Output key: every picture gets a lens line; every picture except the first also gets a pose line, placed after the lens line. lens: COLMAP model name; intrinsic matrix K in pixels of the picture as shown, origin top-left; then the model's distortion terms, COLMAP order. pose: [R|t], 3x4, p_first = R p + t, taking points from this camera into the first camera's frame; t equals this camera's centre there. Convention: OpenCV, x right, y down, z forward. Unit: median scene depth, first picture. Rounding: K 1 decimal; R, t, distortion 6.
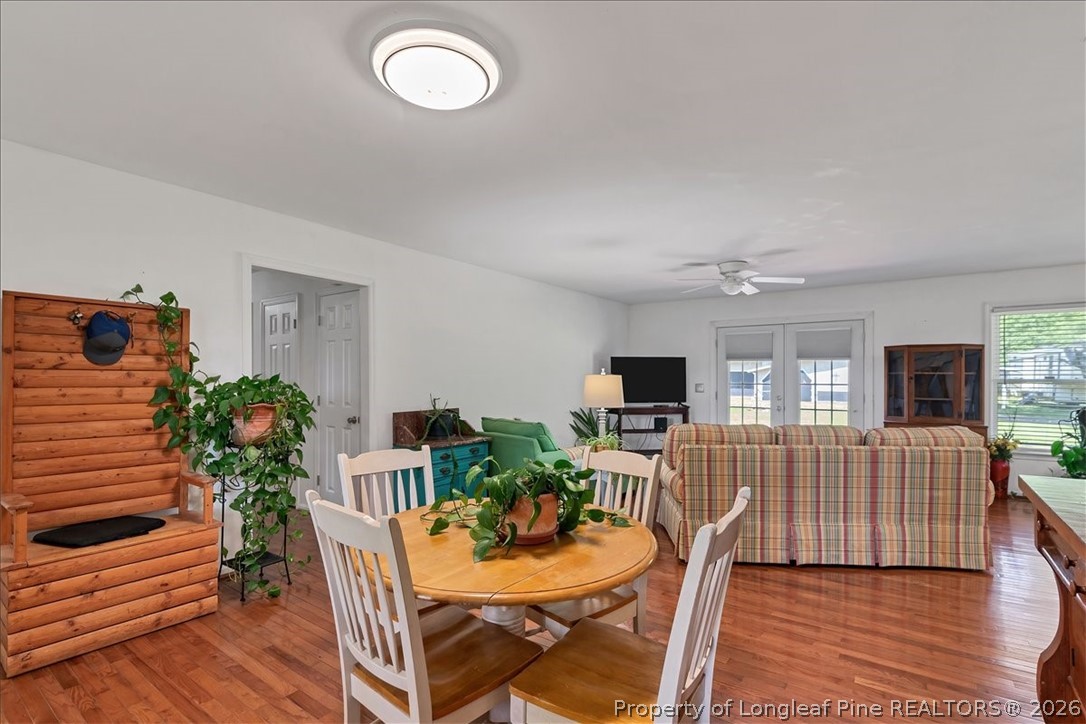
lens RADIAL K [[512.6, 0, 542.4], [0, 512.6, 390.9], [0, 0, 1]] dist [-0.002986, 0.000798]
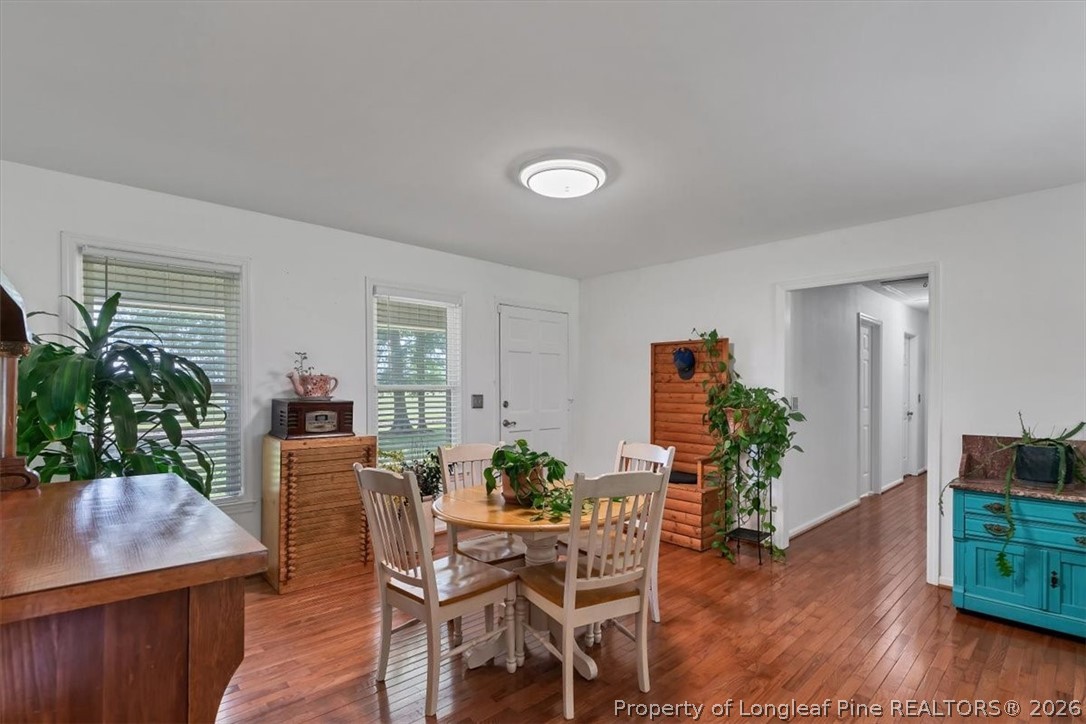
lens RADIAL K [[512.6, 0, 542.4], [0, 512.6, 390.9], [0, 0, 1]] dist [-0.002986, 0.000798]
pose [[-0.187551, 0.004837, -0.982243, 0.829533], [-0.024041, 0.999666, 0.009513, -0.018427], [0.981961, 0.025398, -0.187372, 0.825367]]
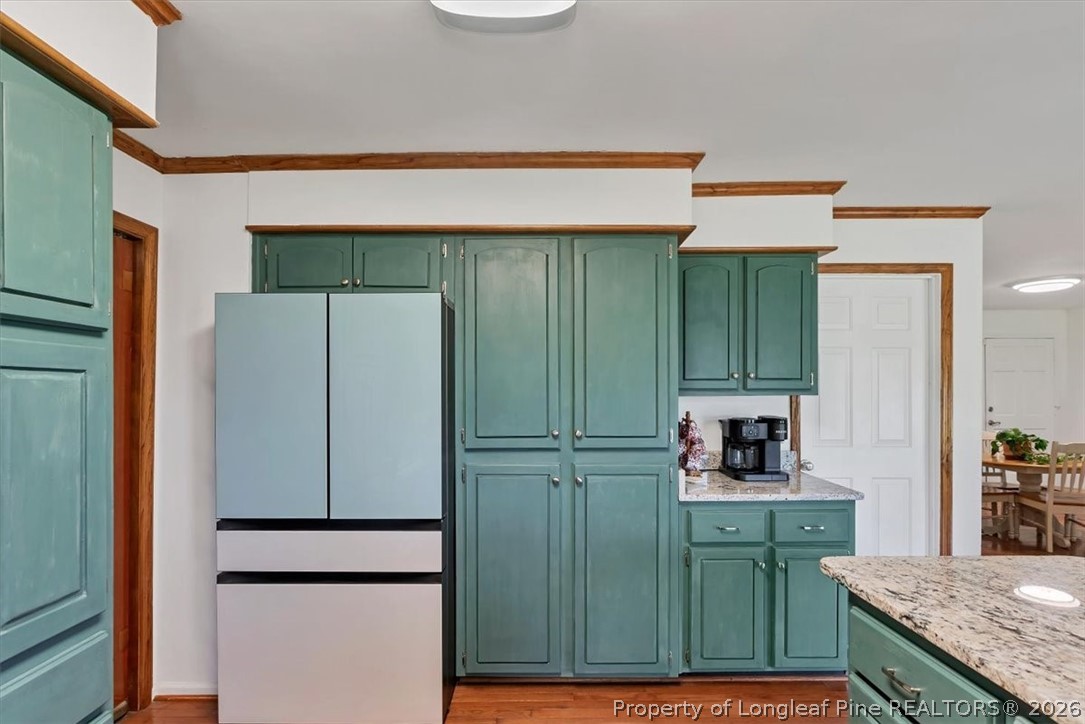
lens RADIAL K [[512.1, 0, 541.9], [0, 512.1, 390.8], [0, 0, 1]] dist [-0.002986, 0.000798]
pose [[-0.805284, 0.004064, -0.592875, 2.300505], [-0.009378, 0.999764, 0.019590, -0.068714], [0.592815, 0.021336, -0.805056, 1.067049]]
